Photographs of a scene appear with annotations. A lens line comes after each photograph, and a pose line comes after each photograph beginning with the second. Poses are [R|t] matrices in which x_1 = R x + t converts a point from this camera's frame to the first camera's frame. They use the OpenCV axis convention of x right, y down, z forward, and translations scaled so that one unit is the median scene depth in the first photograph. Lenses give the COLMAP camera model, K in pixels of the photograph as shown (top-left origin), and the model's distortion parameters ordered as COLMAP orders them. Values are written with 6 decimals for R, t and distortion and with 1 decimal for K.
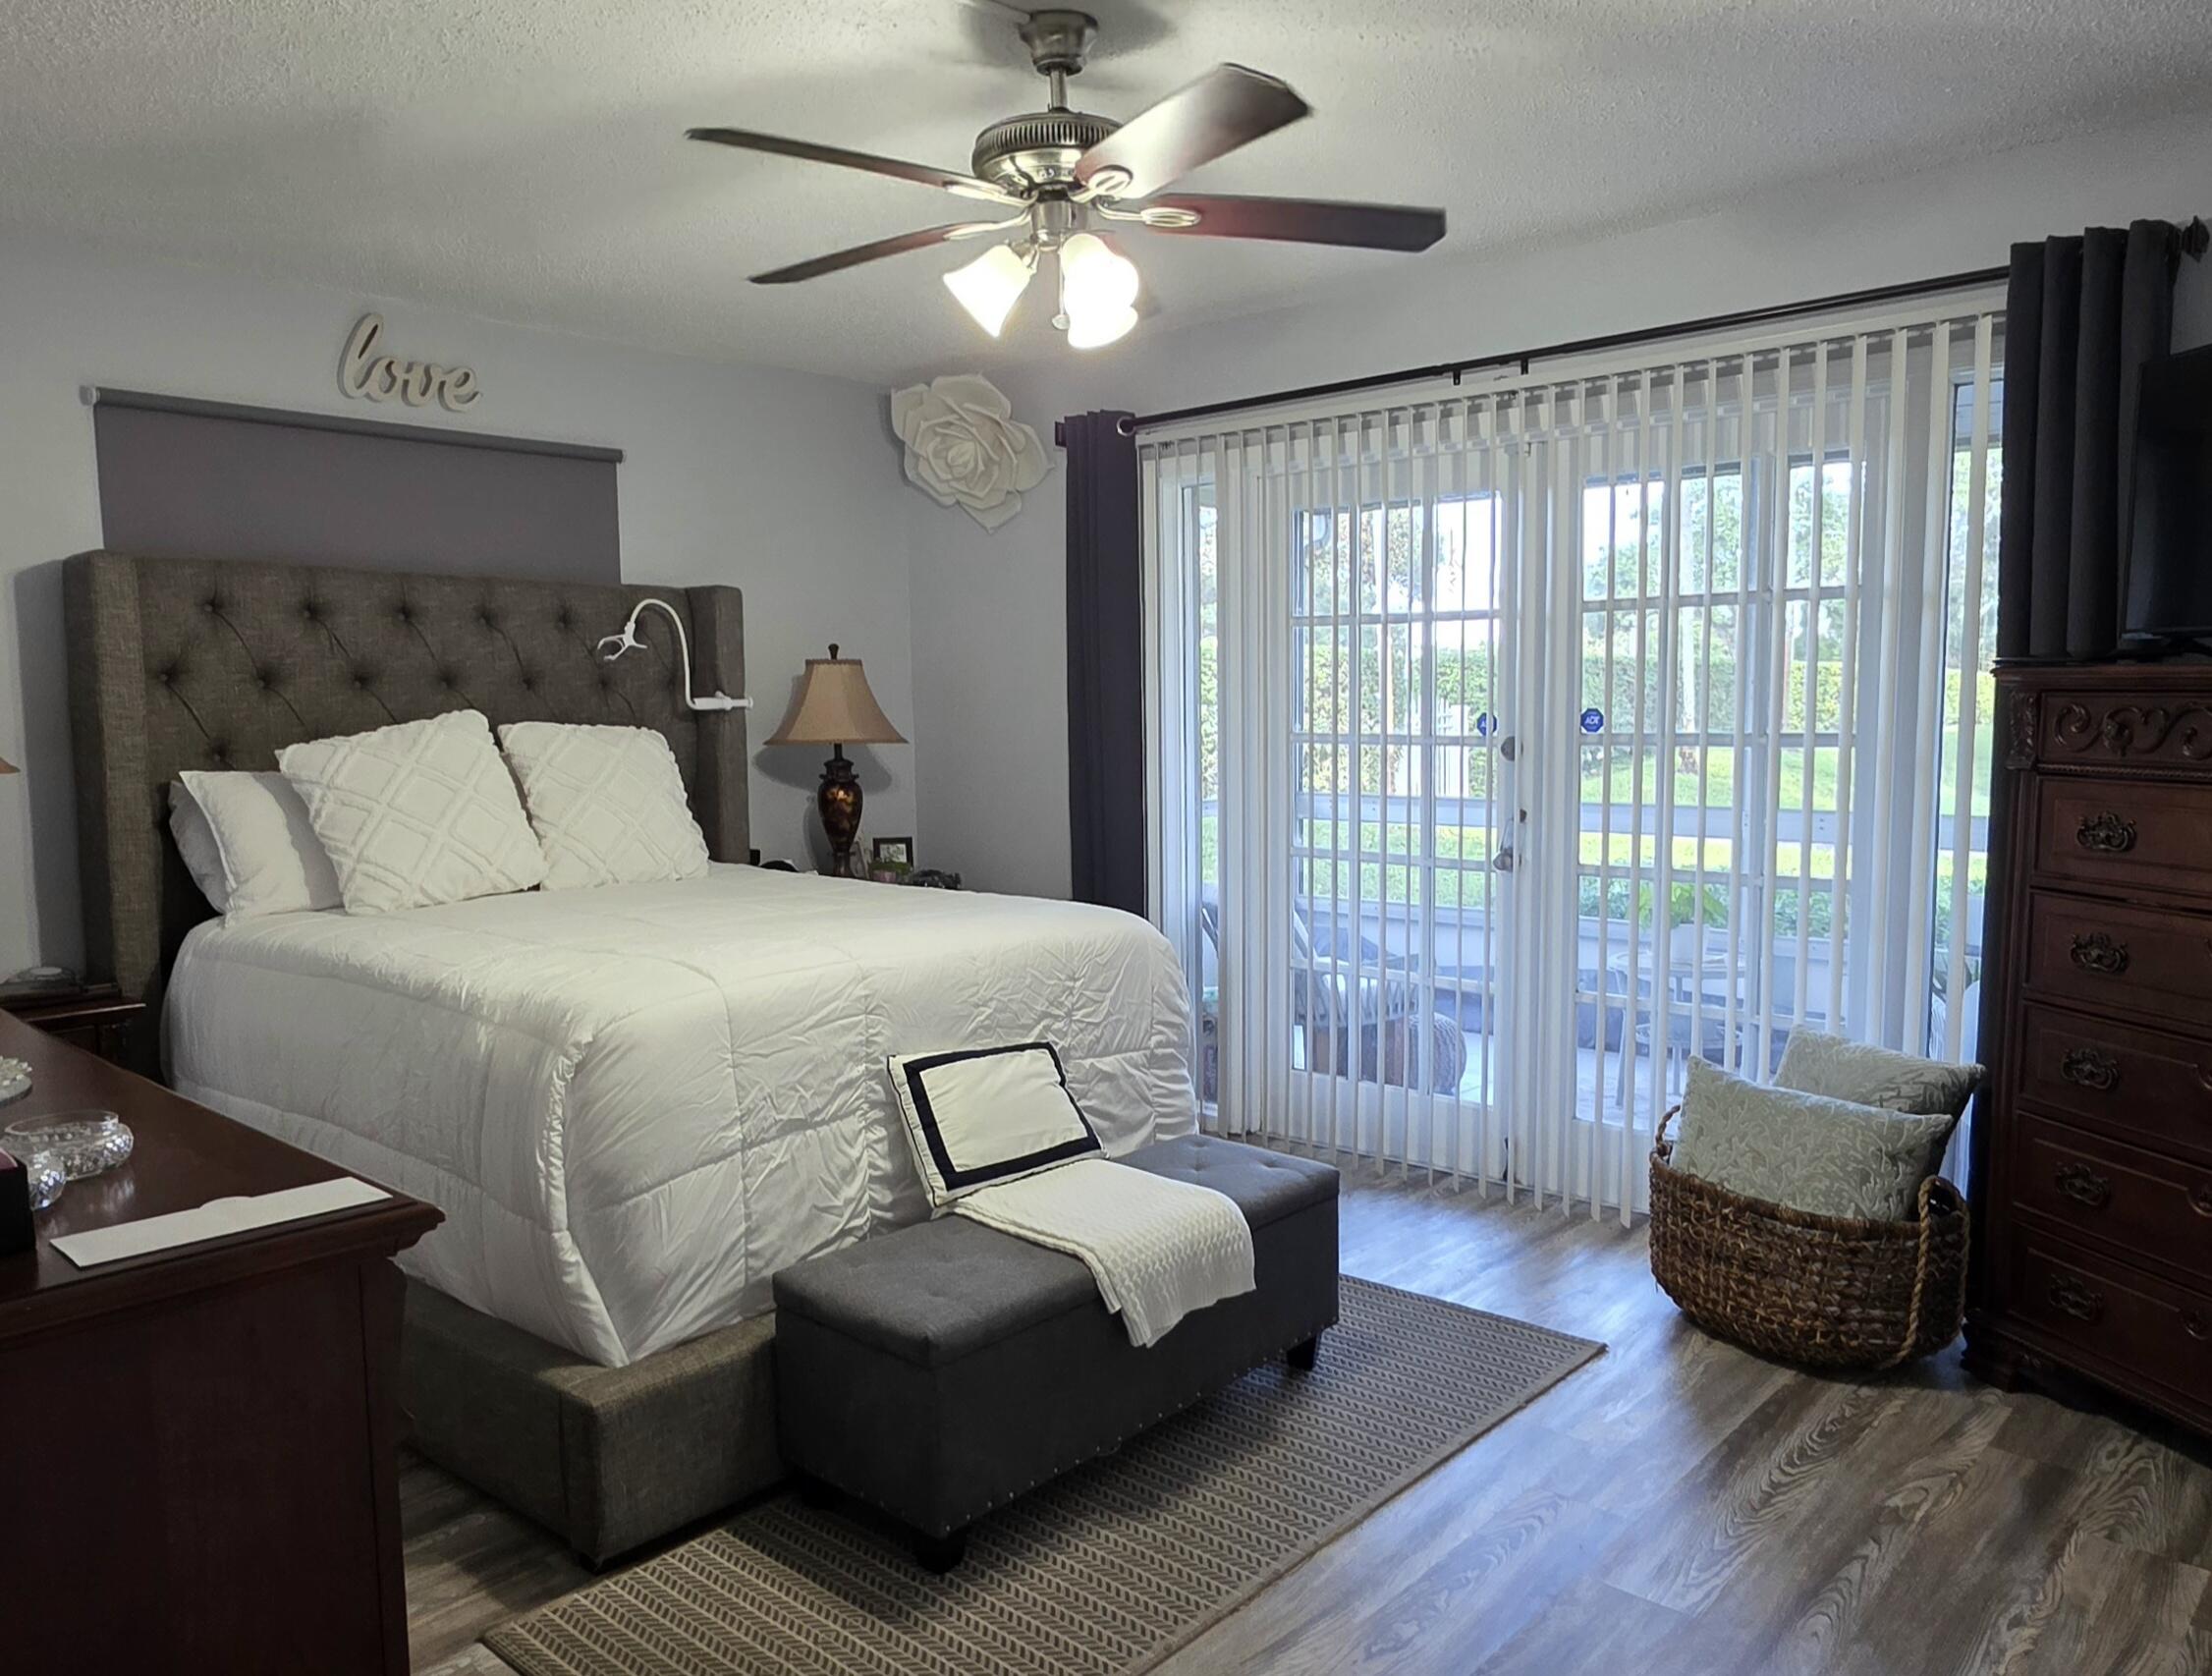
lens RADIAL K [[1603.0, 0, 1116.2], [0, 1603.0, 859.3], [0, 0, 1]] dist [-0.004595, -0.001570]
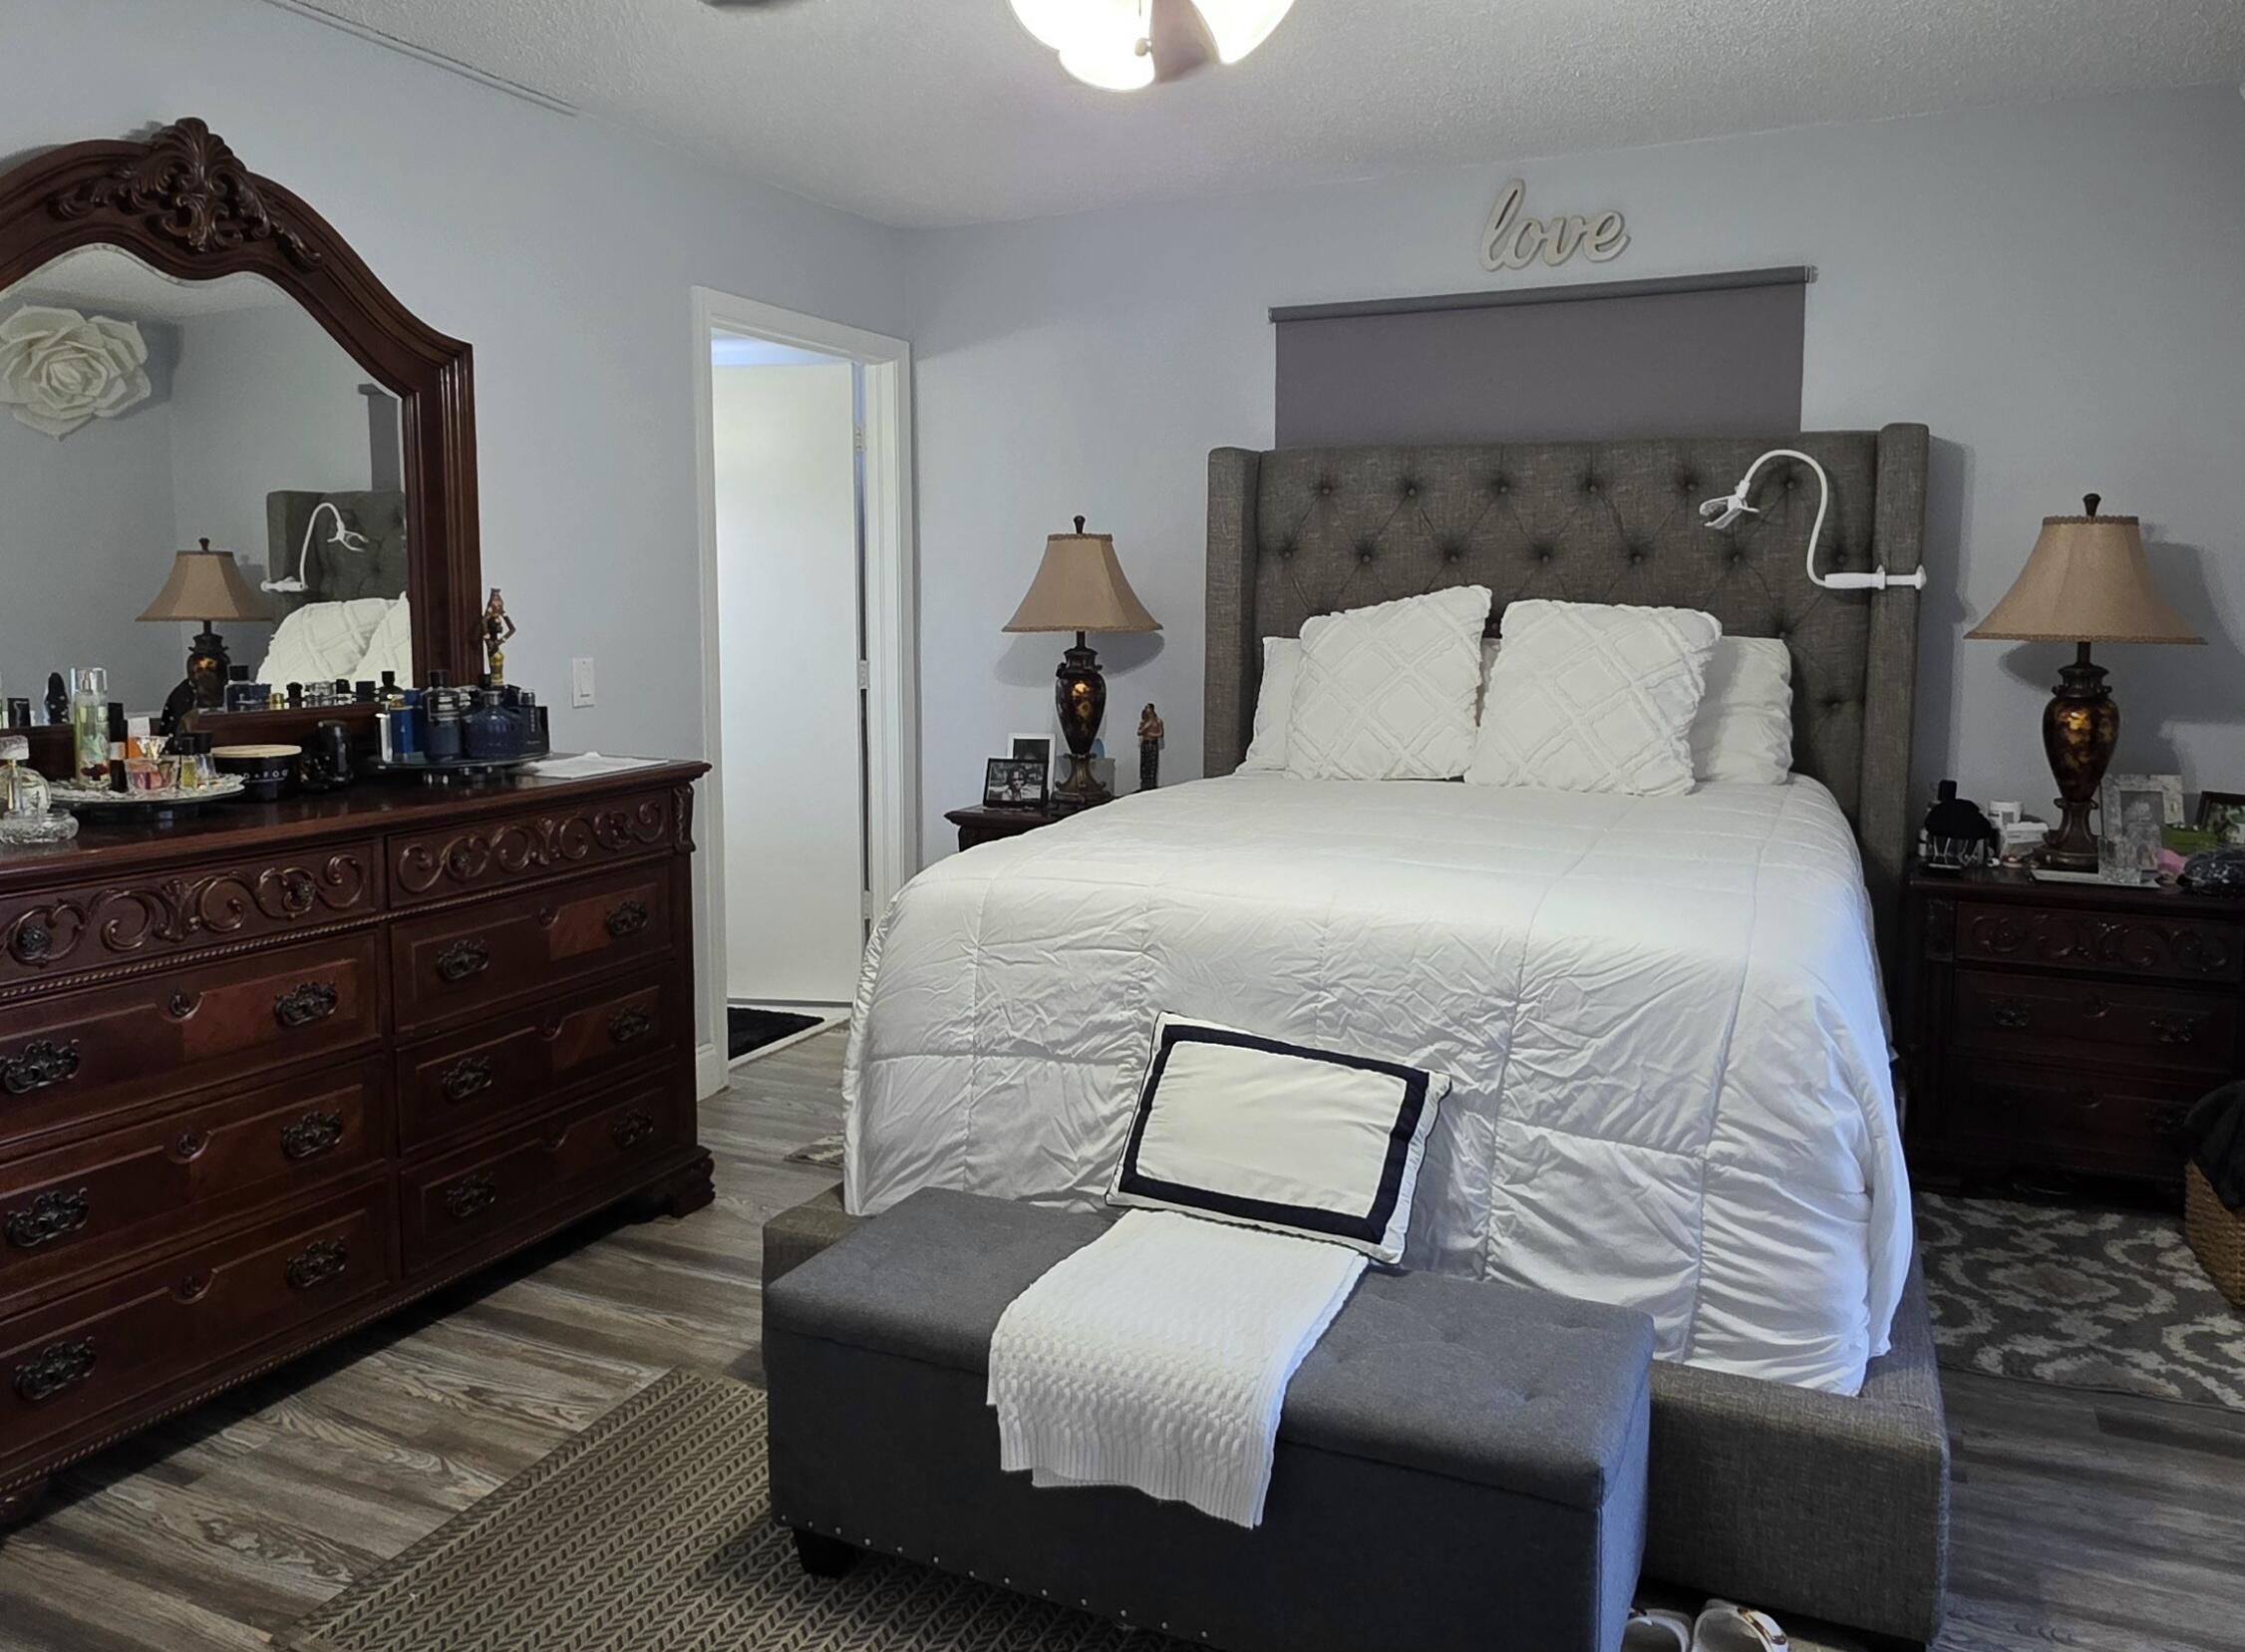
lens RADIAL K [[1575.9, 0, 989.3], [0, 1575.9, 661.6], [0, 0, 1]] dist [0.024738, 0.000780]
pose [[0.301983, 0.058295, -0.951529, 0.610287], [-0.096276, 0.994890, 0.030396, -0.074045], [0.948439, 0.082431, 0.306052, 0.671324]]
